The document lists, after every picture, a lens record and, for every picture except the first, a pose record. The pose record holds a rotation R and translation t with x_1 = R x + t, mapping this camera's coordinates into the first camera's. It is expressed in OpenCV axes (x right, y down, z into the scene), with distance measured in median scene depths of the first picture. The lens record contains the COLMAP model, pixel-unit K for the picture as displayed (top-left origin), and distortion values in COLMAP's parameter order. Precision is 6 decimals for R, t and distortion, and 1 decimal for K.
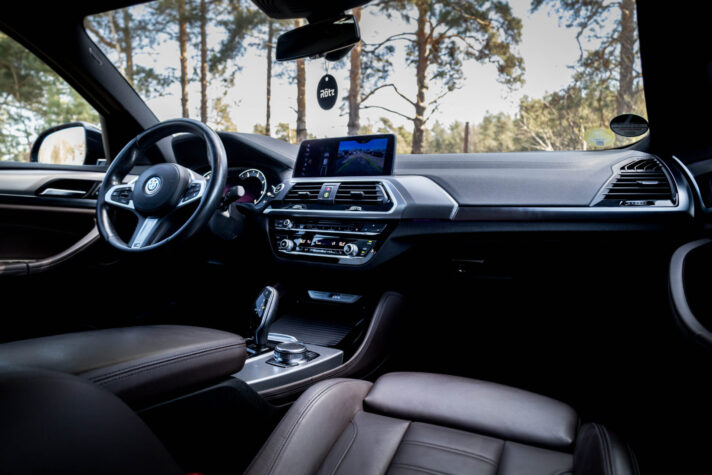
lens RADIAL K [[473.8, 0, 356.0], [0, 473.8, 237.5], [0, 0, 1]] dist [0.038621, -0.000832]
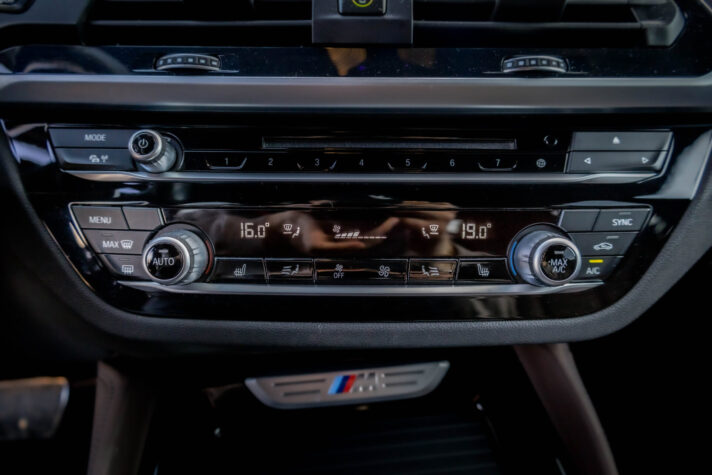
lens RADIAL K [[473.8, 0, 356.0], [0, 473.8, 237.5], [0, 0, 1]] dist [0.038621, -0.000832]
pose [[0.854571, -0.176685, 0.488355, -0.165019], [0.038471, 0.959301, 0.279751, -0.043893], [-0.517907, -0.220280, 0.826589, 0.736335]]
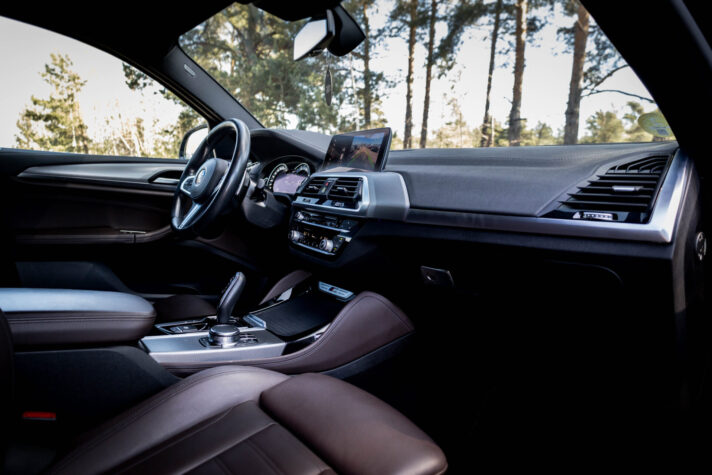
lens RADIAL K [[453.3, 0, 356.0], [0, 453.3, 237.5], [0, 0, 1]] dist [0.033255, -0.000647]
pose [[0.893388, 0.079314, -0.442230, 0.395780], [-0.067969, 0.996825, 0.041470, -0.029901], [0.444115, -0.006991, 0.895943, 0.143469]]
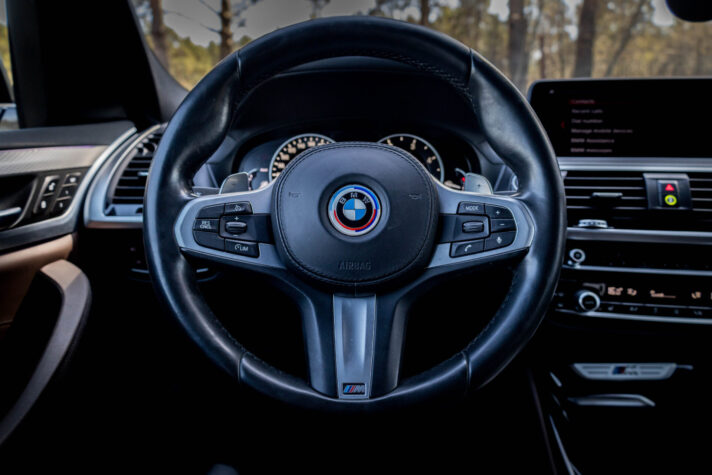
lens RADIAL K [[453.3, 0, 356.0], [0, 453.3, 237.5], [0, 0, 1]] dist [0.033255, -0.000647]
pose [[0.913888, -0.099149, 0.393673, -0.513207], [0.029591, 0.983407, 0.178984, -0.134539], [-0.404887, -0.151922, 0.901658, 0.624686]]
